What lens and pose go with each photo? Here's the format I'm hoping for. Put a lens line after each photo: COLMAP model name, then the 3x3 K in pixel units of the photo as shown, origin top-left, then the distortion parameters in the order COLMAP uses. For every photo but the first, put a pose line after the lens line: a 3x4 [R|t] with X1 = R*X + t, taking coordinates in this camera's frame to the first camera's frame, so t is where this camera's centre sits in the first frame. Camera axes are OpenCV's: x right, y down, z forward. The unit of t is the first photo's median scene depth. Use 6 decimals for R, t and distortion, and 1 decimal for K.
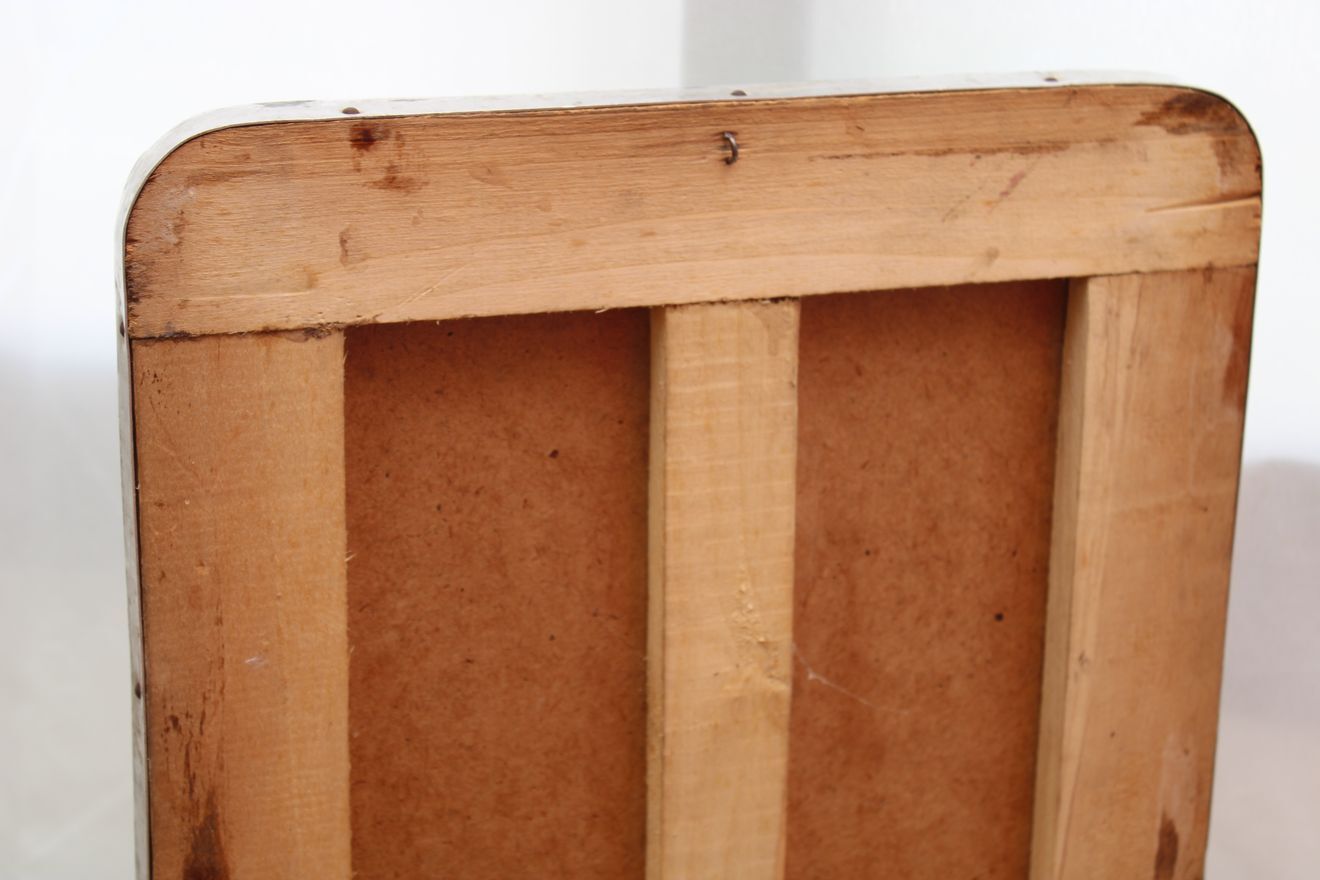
lens RADIAL K [[2534.2, 0, 660.0], [0, 2534.2, 440.0], [0, 0, 1]] dist [0.029990, -0.044110]
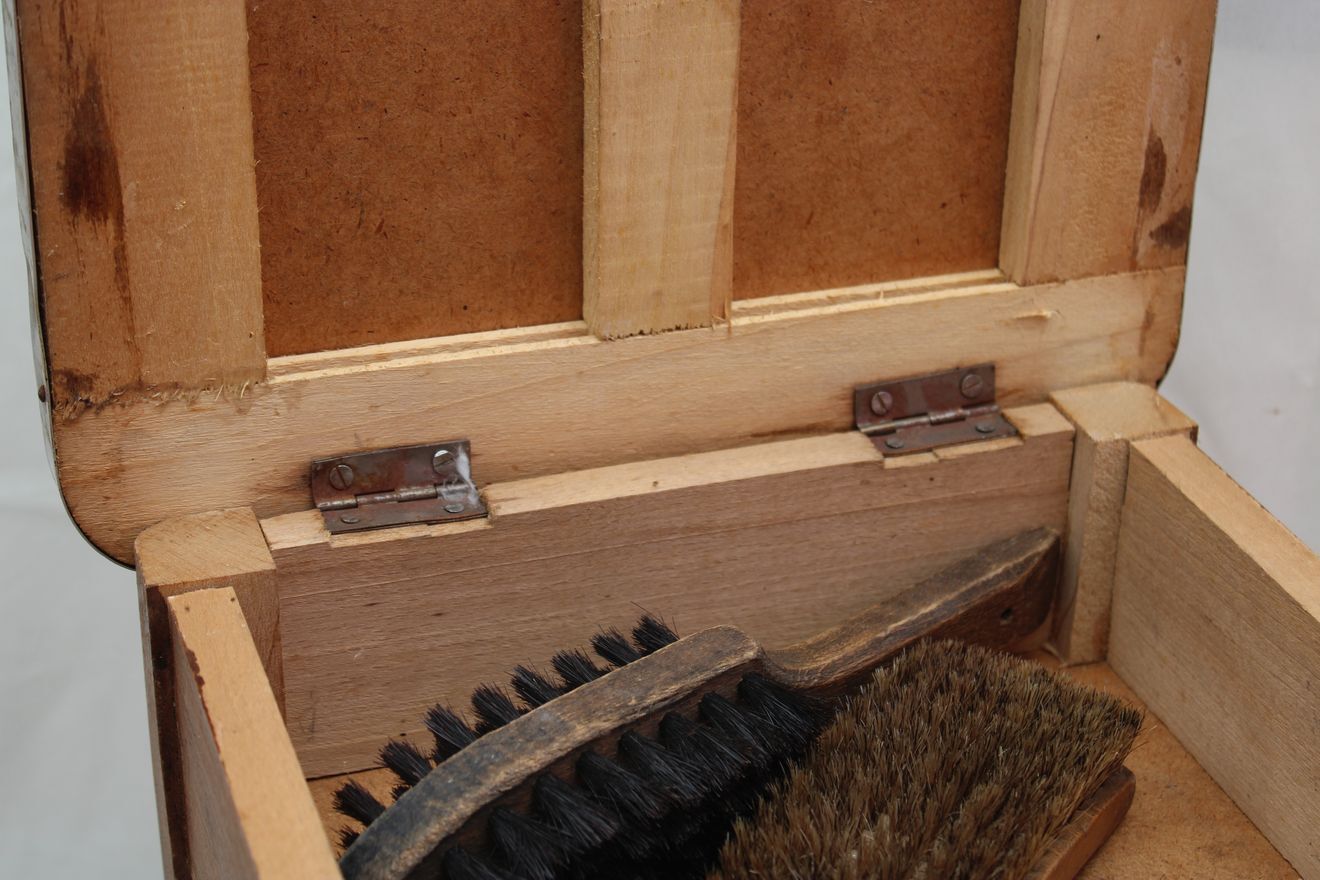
lens RADIAL K [[2534.2, 0, 660.0], [0, 2534.2, 440.0], [0, 0, 1]] dist [0.029990, -0.044110]
pose [[0.999938, -0.004660, 0.010075, 0.012655], [0.003043, 0.987924, 0.154908, 0.124671], [-0.010675, -0.154868, 0.987877, 0.088283]]
